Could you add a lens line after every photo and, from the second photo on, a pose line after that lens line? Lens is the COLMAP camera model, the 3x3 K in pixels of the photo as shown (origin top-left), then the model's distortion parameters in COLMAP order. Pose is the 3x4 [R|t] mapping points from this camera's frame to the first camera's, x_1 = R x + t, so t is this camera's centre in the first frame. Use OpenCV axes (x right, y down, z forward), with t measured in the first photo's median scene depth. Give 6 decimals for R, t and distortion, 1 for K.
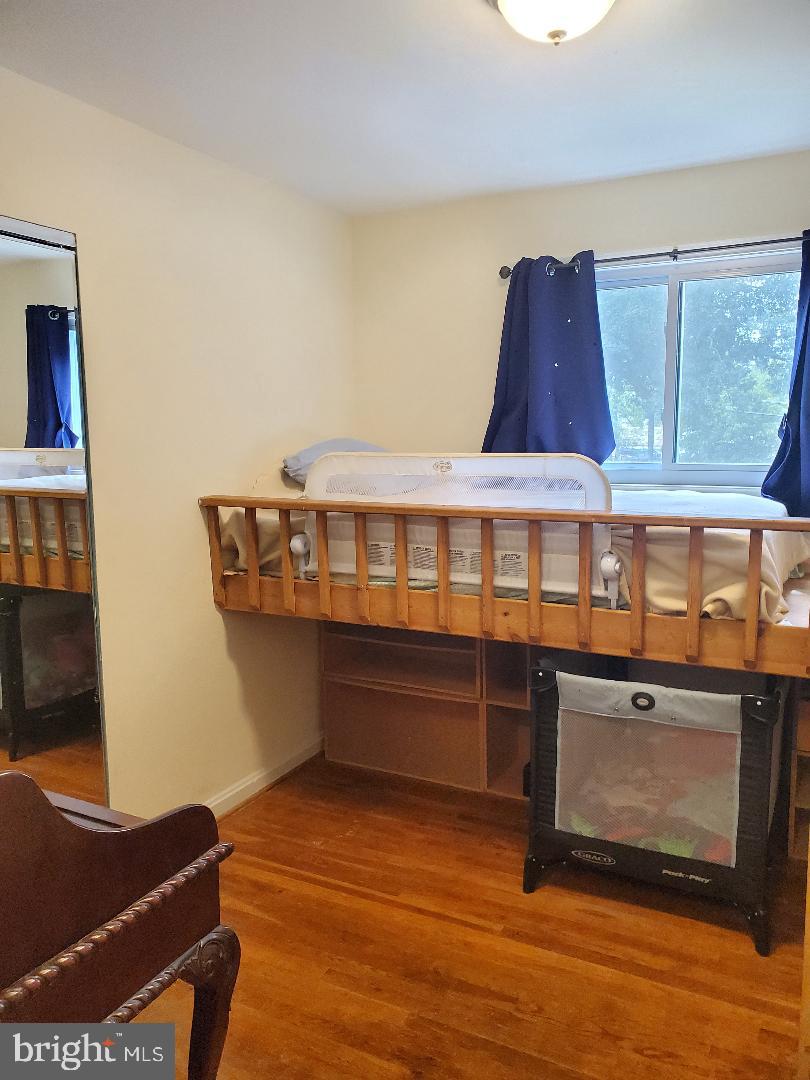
lens RADIAL K [[827.8, 0, 403.7], [0, 827.8, 524.8], [0, 0, 1]] dist [0.020456, 0.000184]
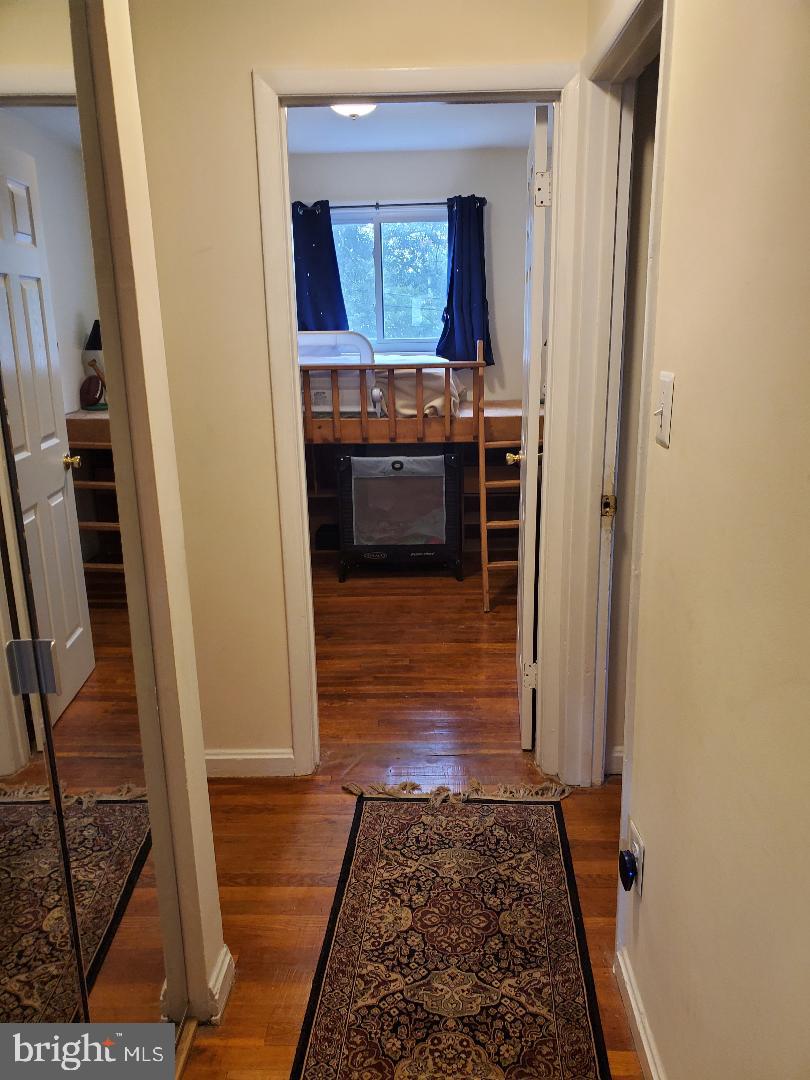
lens RADIAL K [[807.0, 0, 407.6], [0, 807.0, 540.3], [0, 0, 1]] dist [0.081021, -0.070675]
pose [[0.898807, -0.131225, 0.418241, -0.486789], [0.069799, 0.984810, 0.158988, 0.088530], [-0.432752, -0.113707, 0.894314, -0.683857]]
